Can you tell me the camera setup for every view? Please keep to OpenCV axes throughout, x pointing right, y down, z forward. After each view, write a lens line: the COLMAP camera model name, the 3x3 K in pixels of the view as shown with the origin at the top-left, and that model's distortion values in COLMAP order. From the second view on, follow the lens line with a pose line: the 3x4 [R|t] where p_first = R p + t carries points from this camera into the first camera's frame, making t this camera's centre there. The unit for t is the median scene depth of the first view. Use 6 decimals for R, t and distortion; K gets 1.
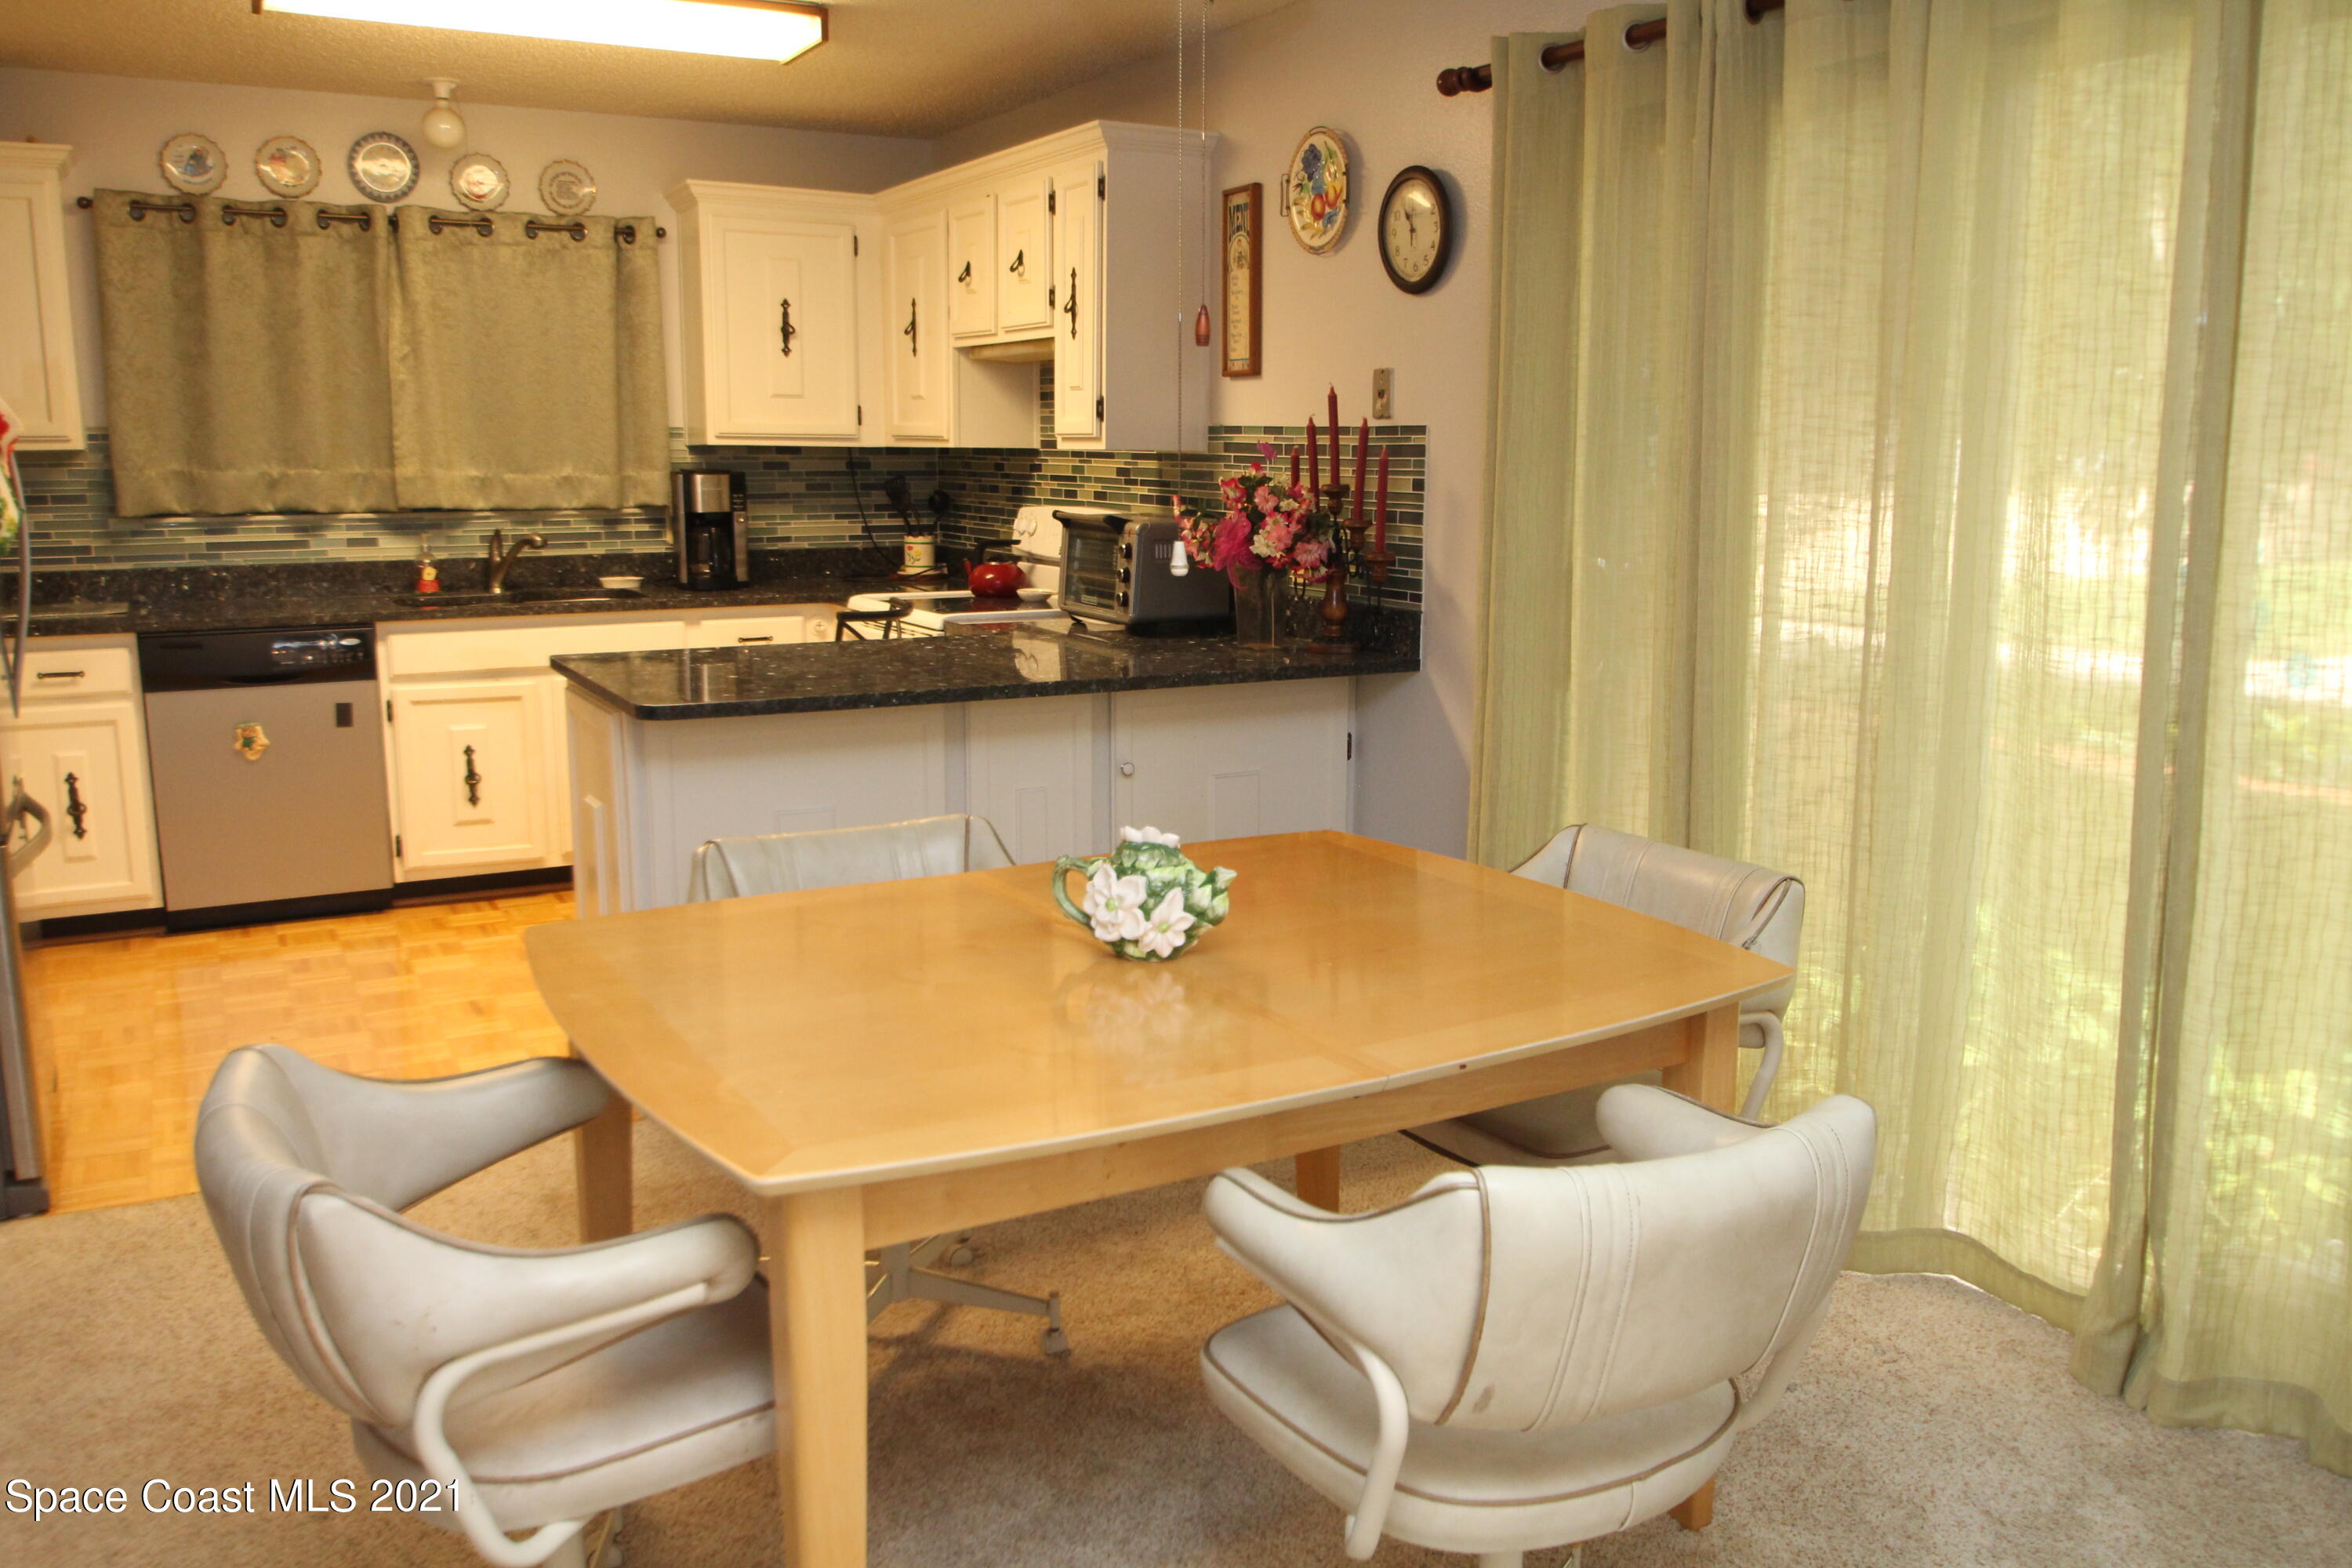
lens RADIAL K [[1867.0, 0, 1187.6], [0, 1867.0, 764.1], [0, 0, 1]] dist [-0.038519, 0.006447]
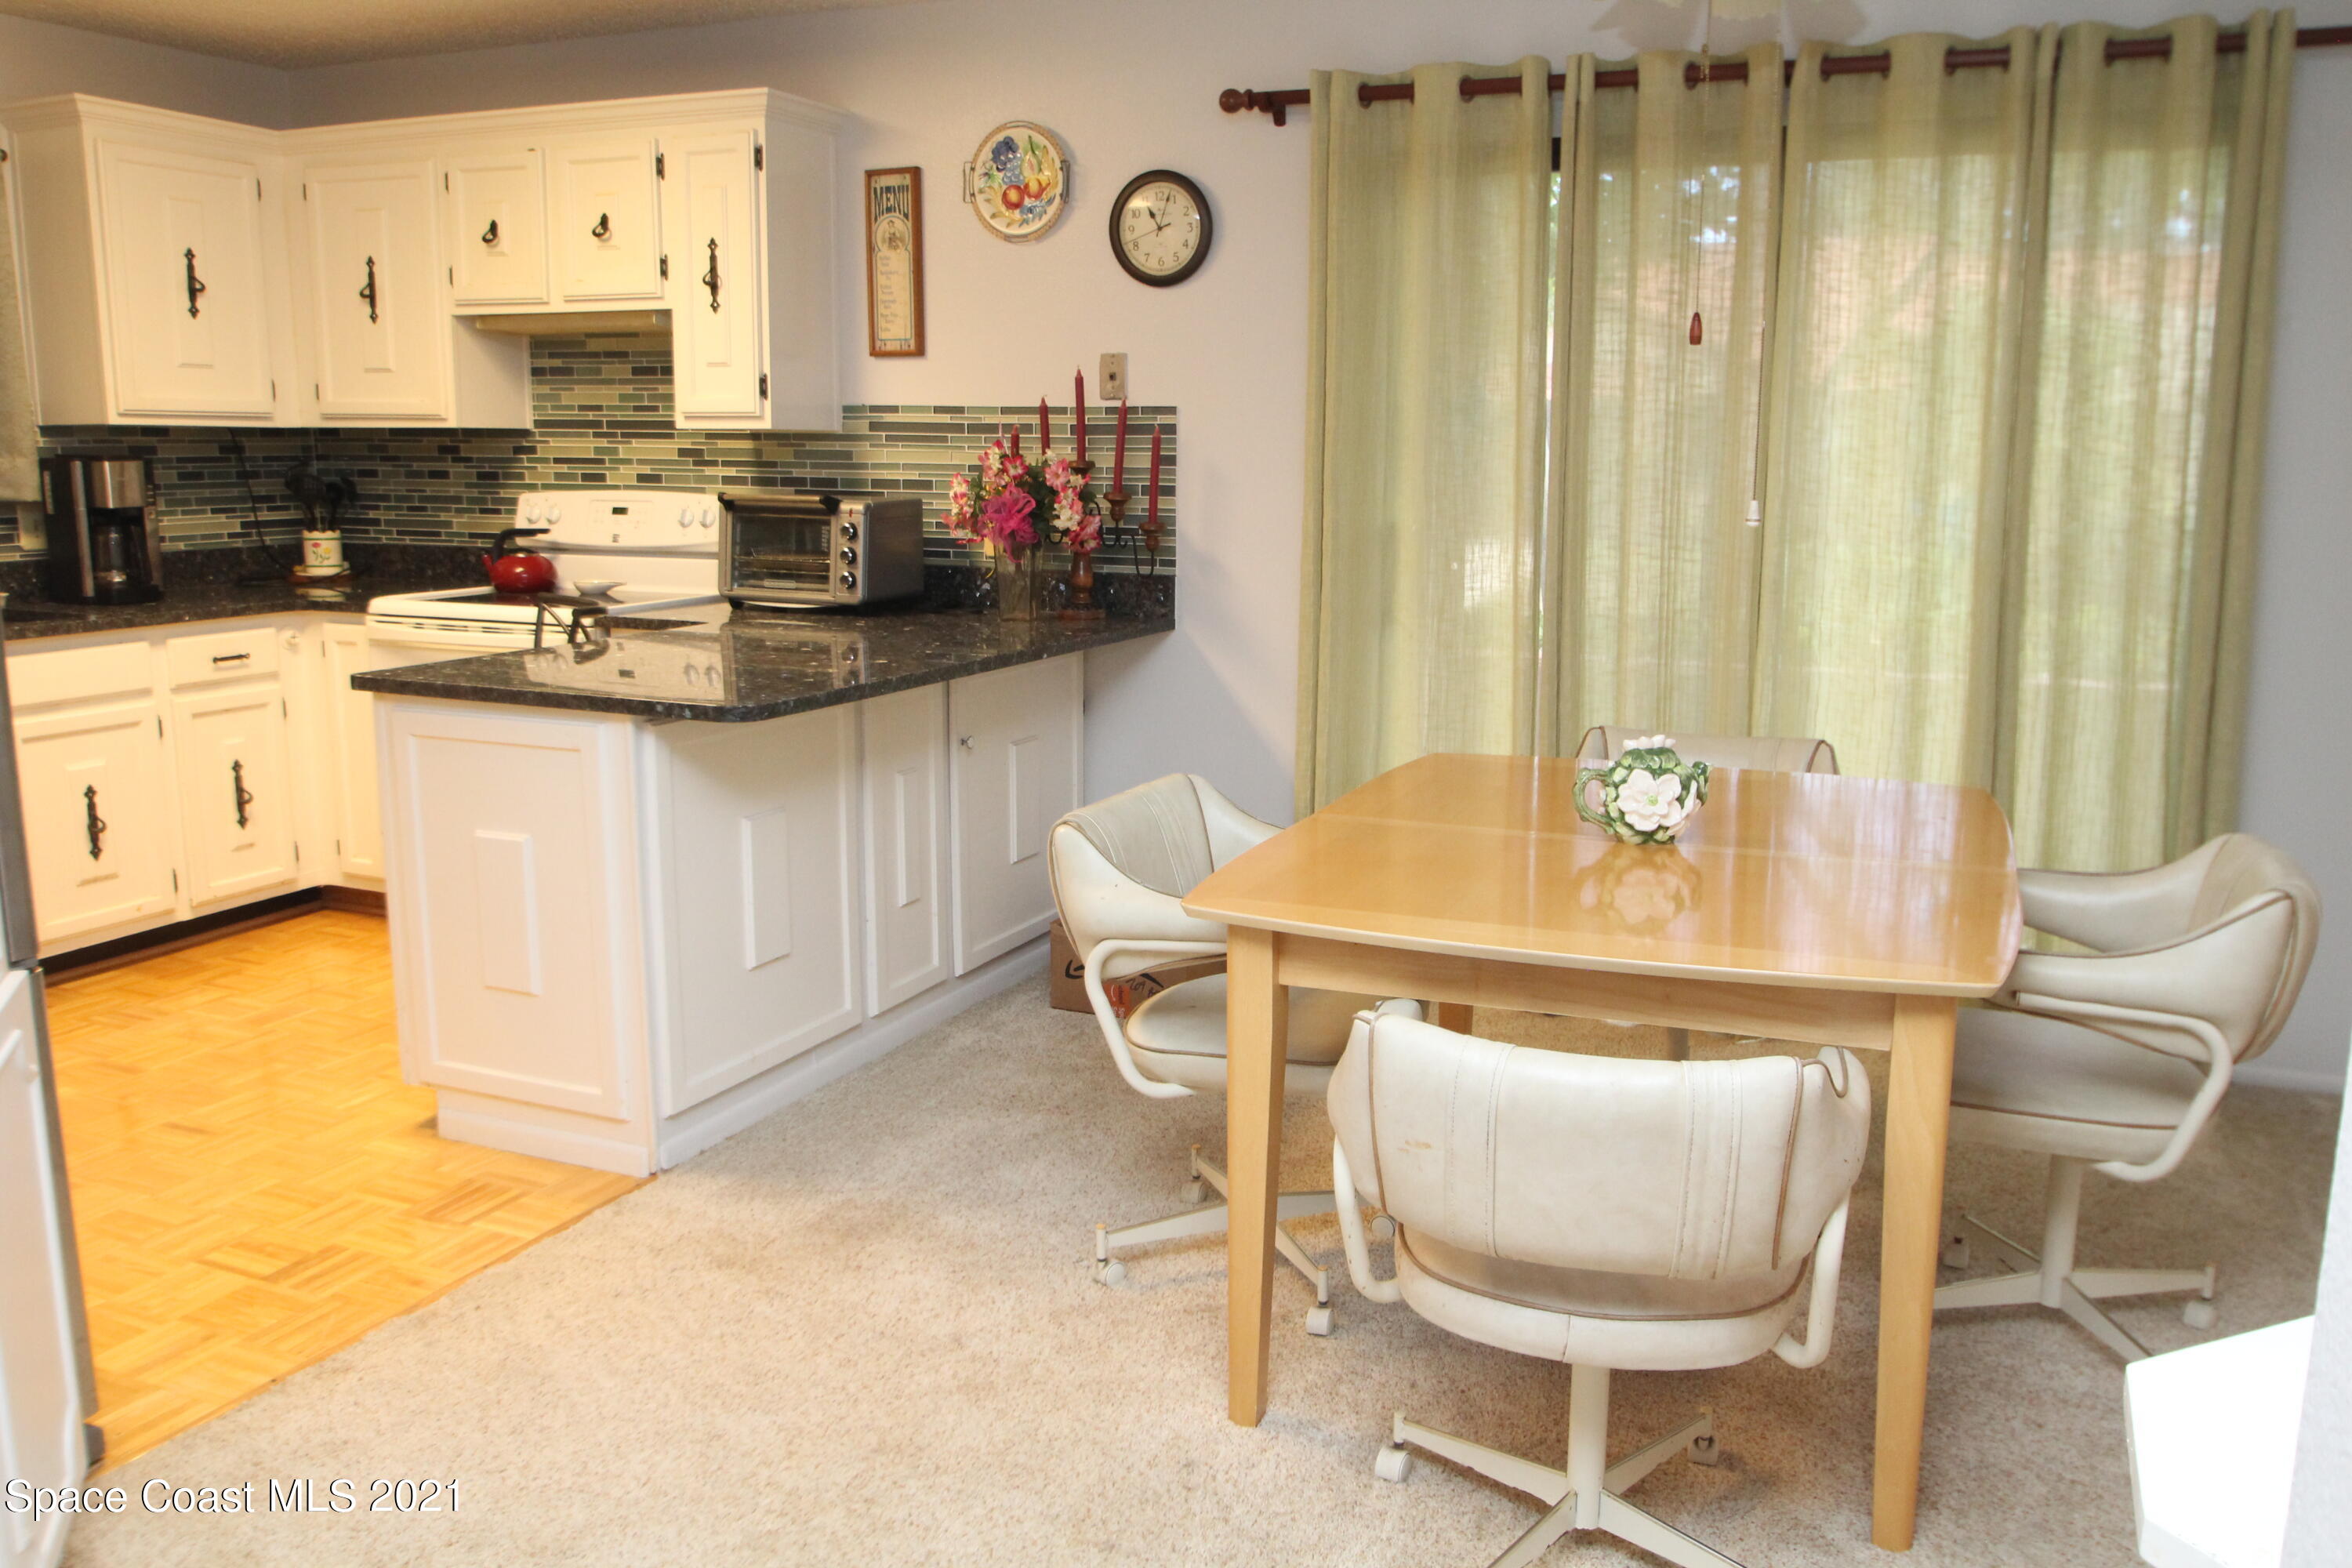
lens RADIAL K [[1867.0, 0, 1186.0], [0, 1867.0, 794.7], [0, 0, 1]] dist [-0.038519, 0.006447]
pose [[0.795917, -0.113414, 0.594687, -0.407412], [0.098962, 0.993457, 0.057015, -0.011266], [-0.597262, 0.013472, 0.801933, 0.082338]]
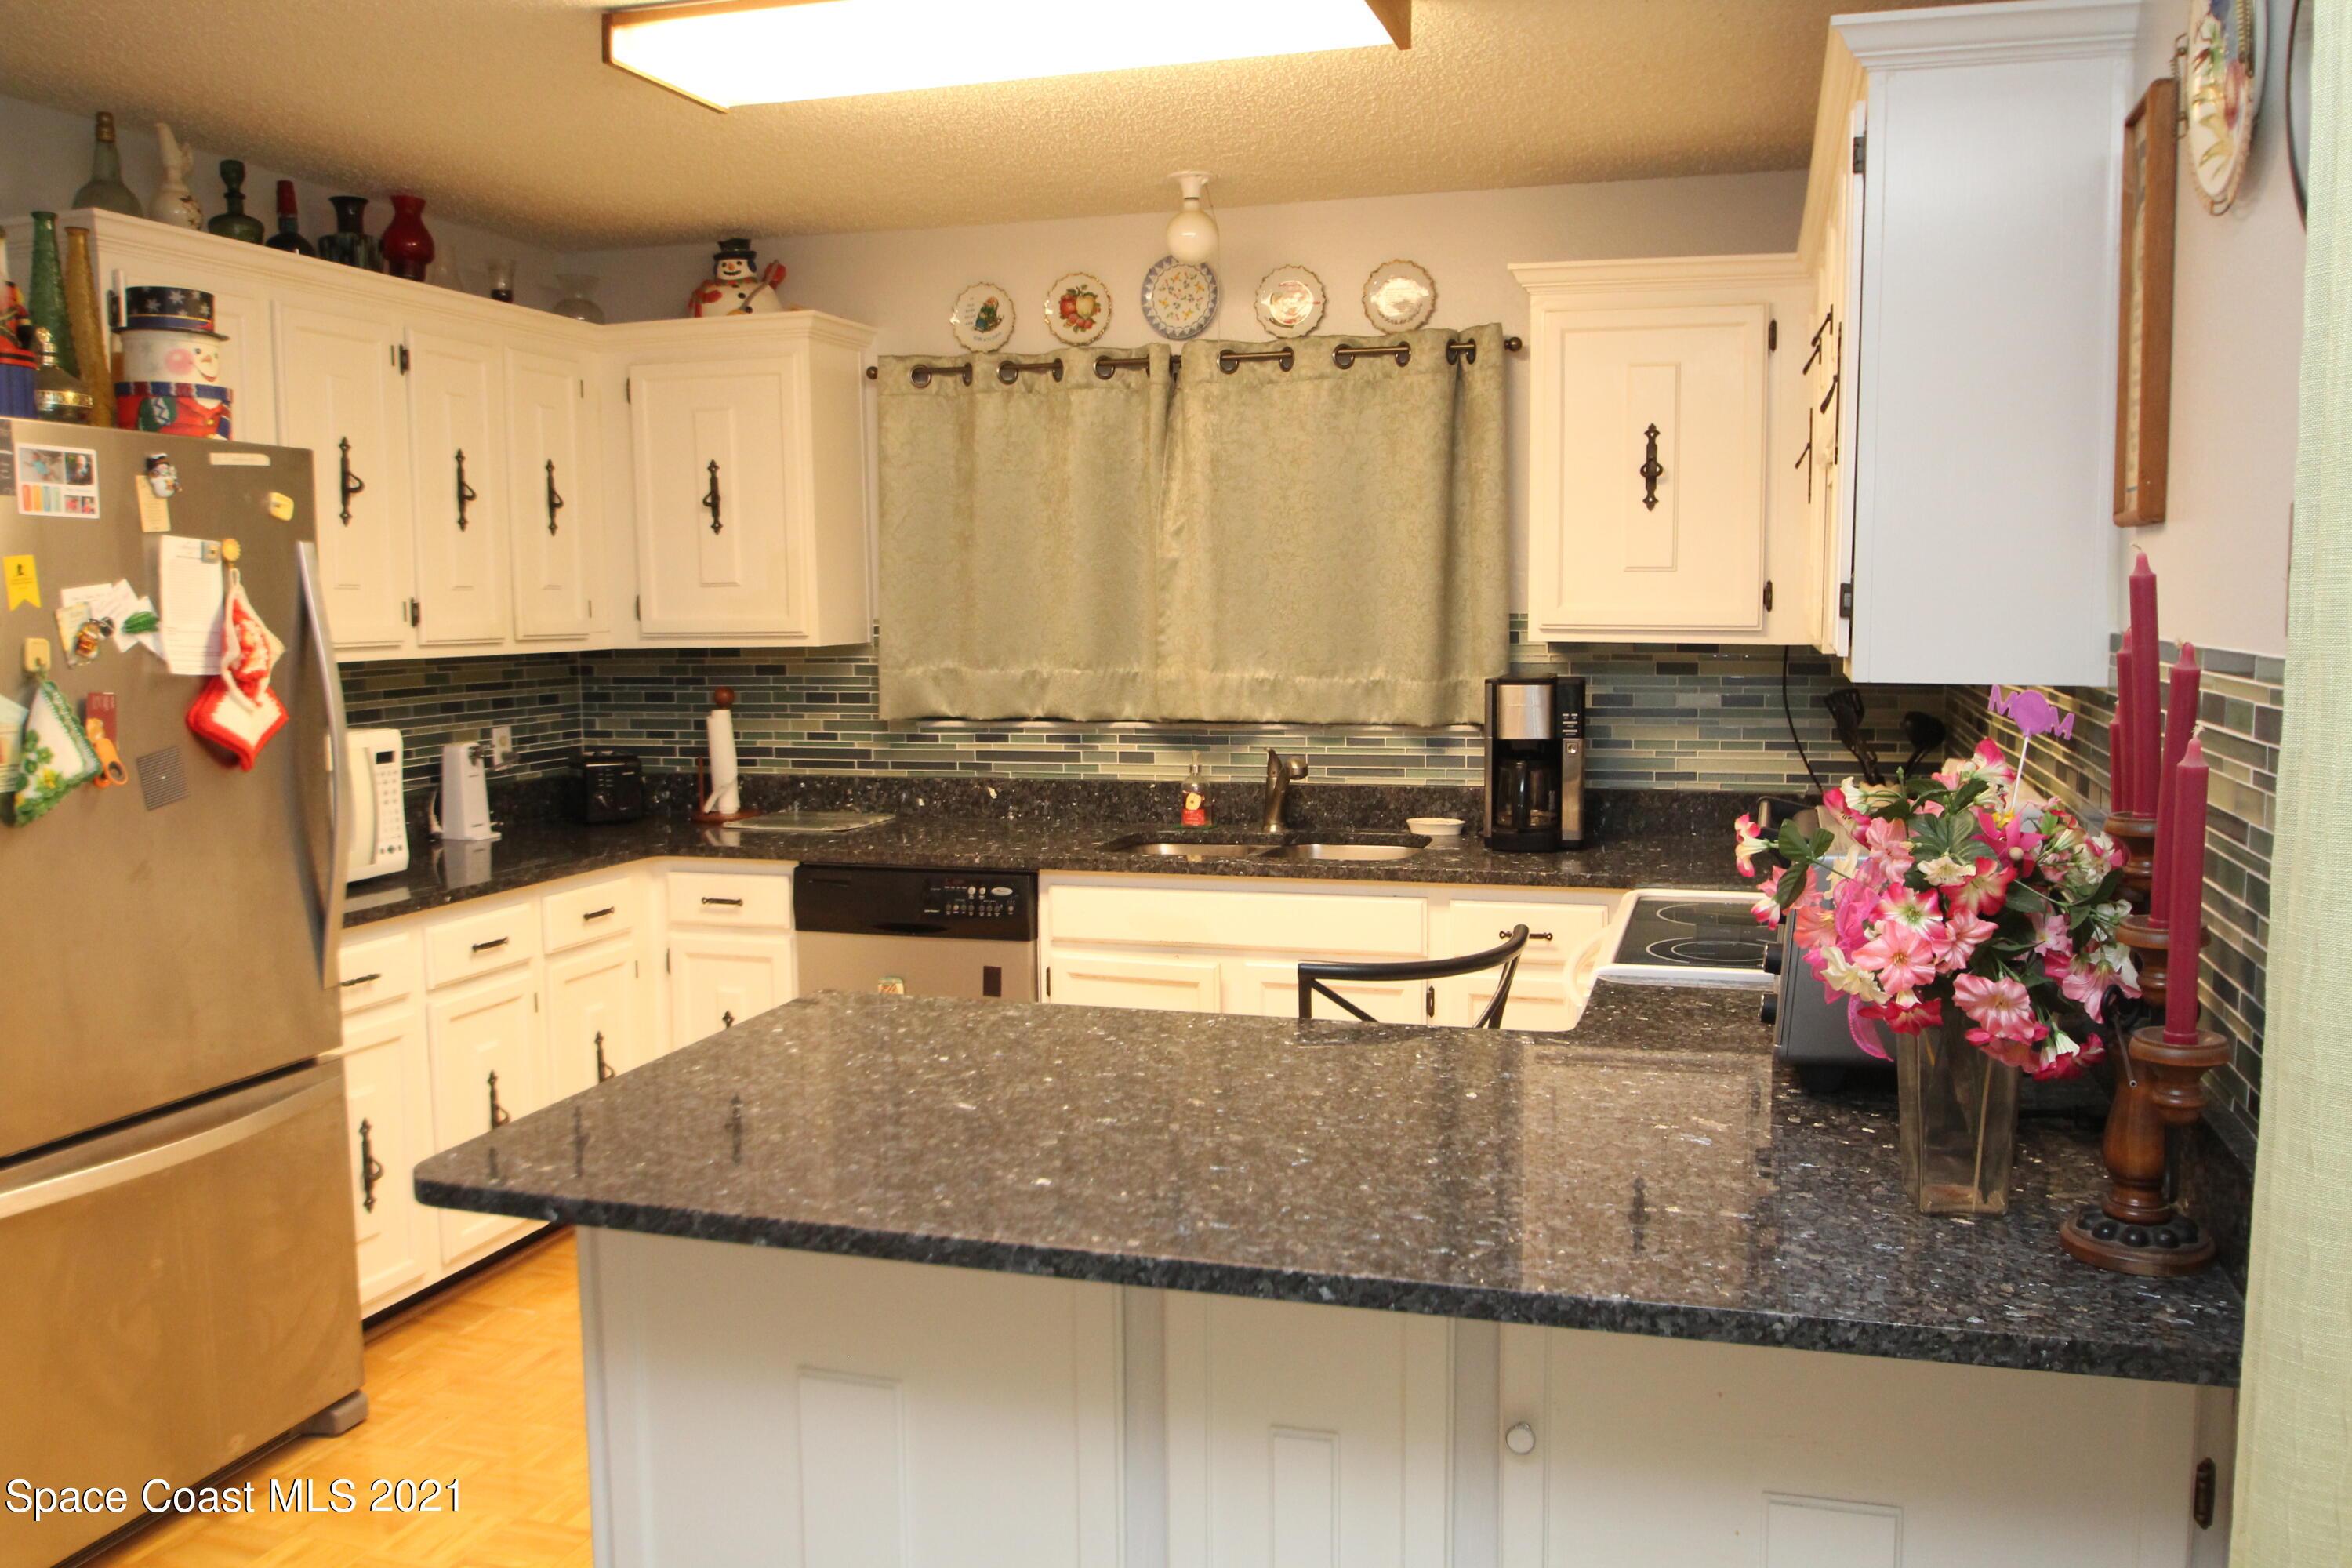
lens RADIAL K [[1867.0, 0, 1184.3], [0, 1867.0, 776.9], [0, 0, 1]] dist [-0.038519, 0.006447]
pose [[0.703677, 0.058418, -0.708115, 0.155059], [-0.108093, 0.993816, -0.025428, -0.096645], [0.702250, 0.094436, 0.705639, 0.456874]]
